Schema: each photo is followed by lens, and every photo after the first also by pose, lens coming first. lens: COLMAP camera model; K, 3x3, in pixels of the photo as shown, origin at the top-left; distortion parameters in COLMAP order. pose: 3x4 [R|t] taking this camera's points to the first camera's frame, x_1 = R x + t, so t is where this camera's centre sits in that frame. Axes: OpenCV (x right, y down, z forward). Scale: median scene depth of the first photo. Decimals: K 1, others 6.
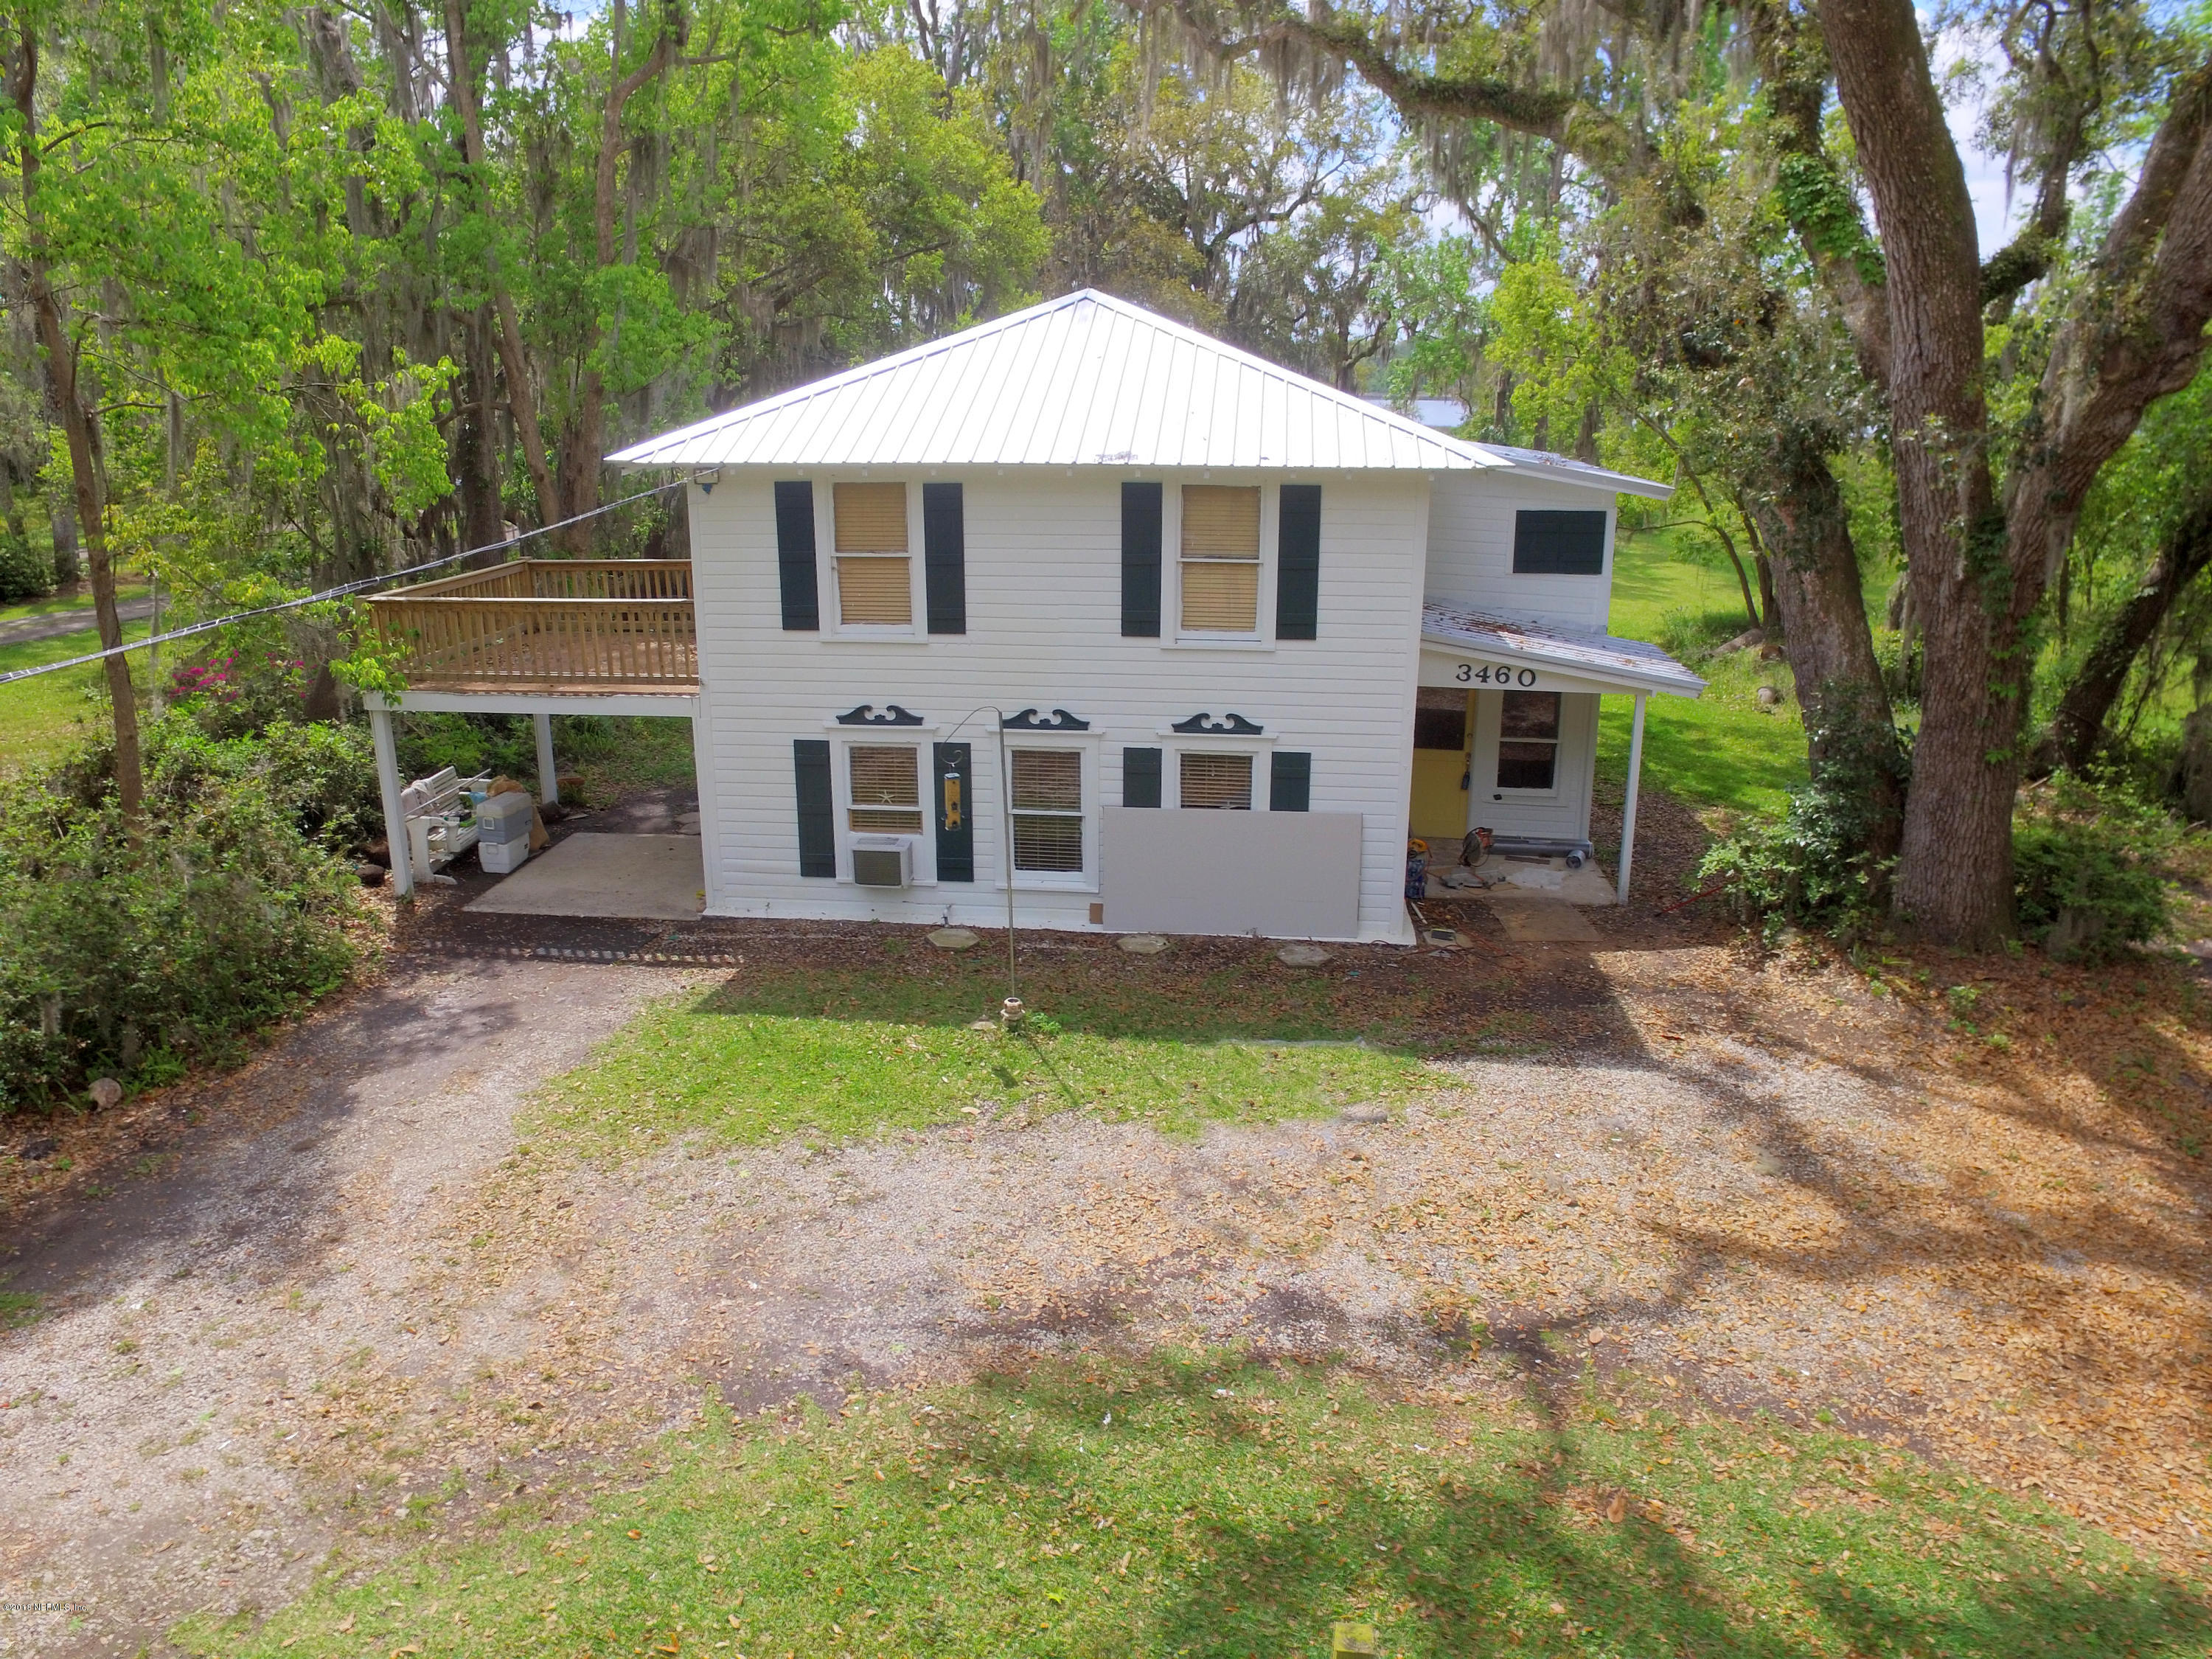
lens RADIAL K [[1514.0, 0, 1092.5], [0, 1514.0, 843.2], [0, 0, 1]] dist [-0.122694, 0.085564]
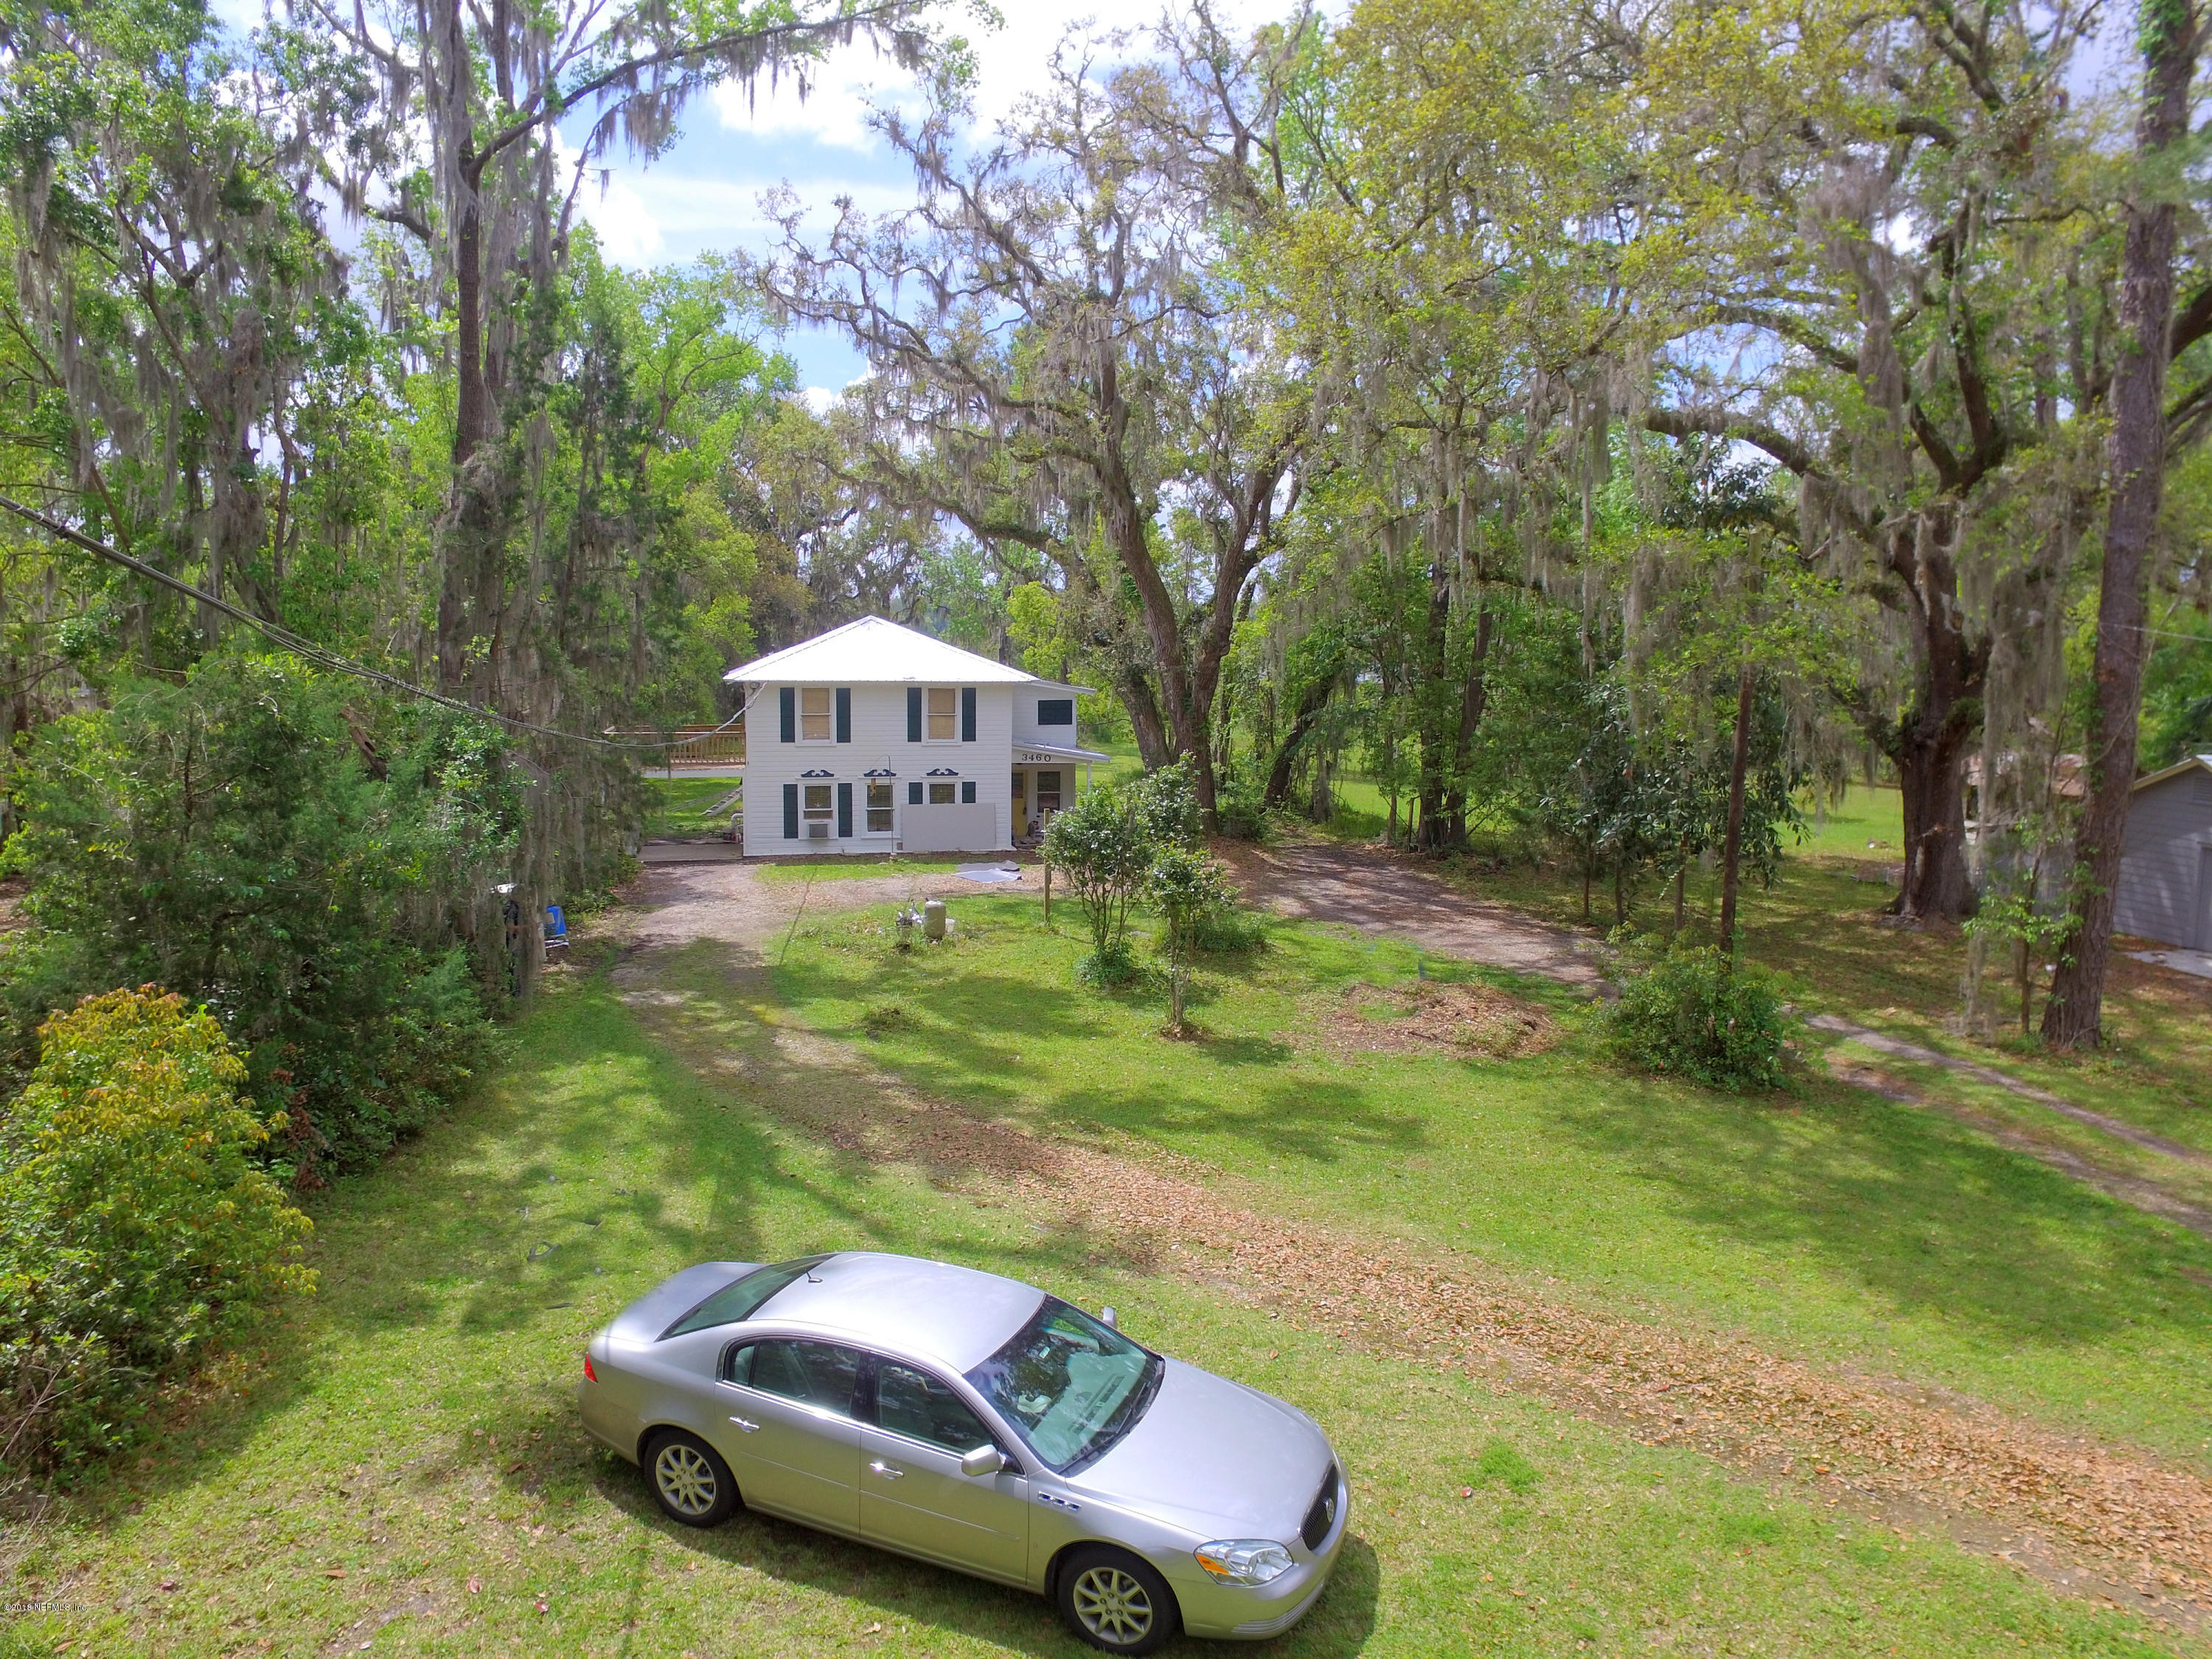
lens RADIAL K [[1514.0, 0, 1098.3], [0, 1514.0, 847.3], [0, 0, 1]] dist [-0.122694, 0.085564]
pose [[0.946050, -0.034508, 0.322177, -0.546086], [0.085714, 0.985544, -0.146135, 0.487113], [-0.312477, 0.165866, 0.935332, -1.671842]]
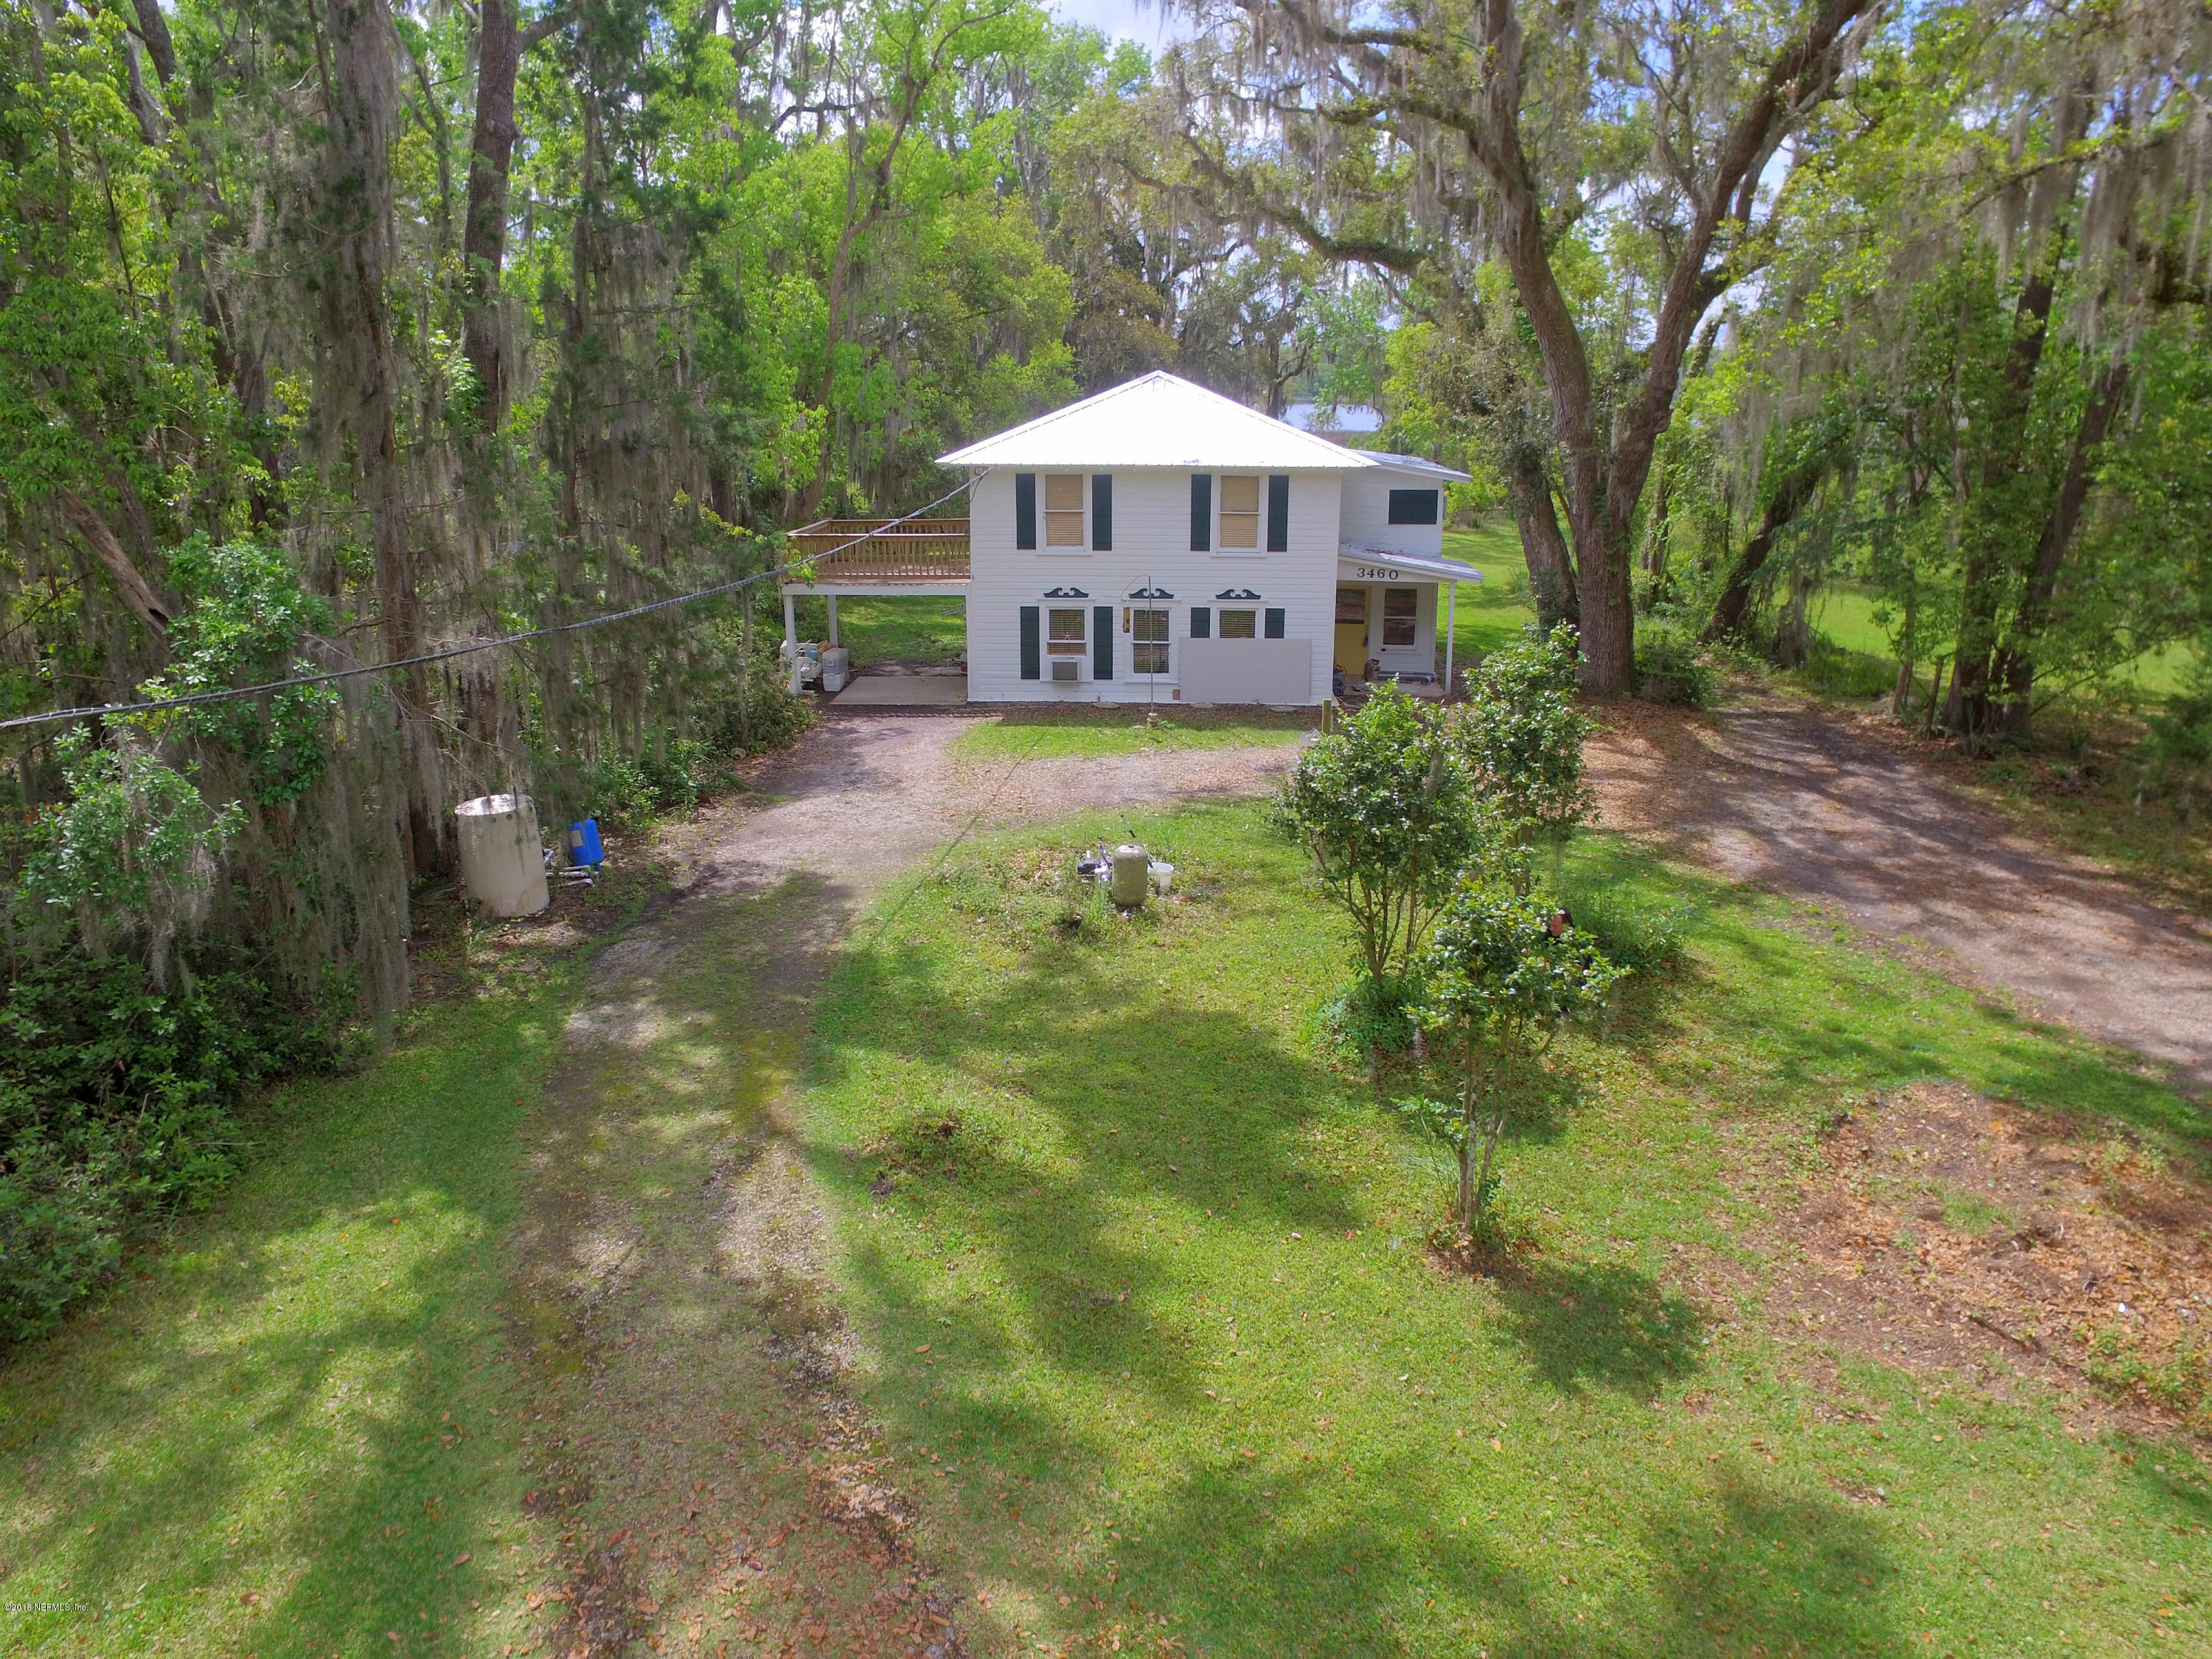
lens RADIAL K [[1514.0, 0, 1086.6], [0, 1514.0, 830.1], [0, 0, 1]] dist [-0.122694, 0.085564]
pose [[0.998983, -0.014368, 0.042741, -0.206123], [0.014861, 0.999826, -0.011242, 0.250347], [-0.042572, 0.011866, 0.999023, -0.975281]]
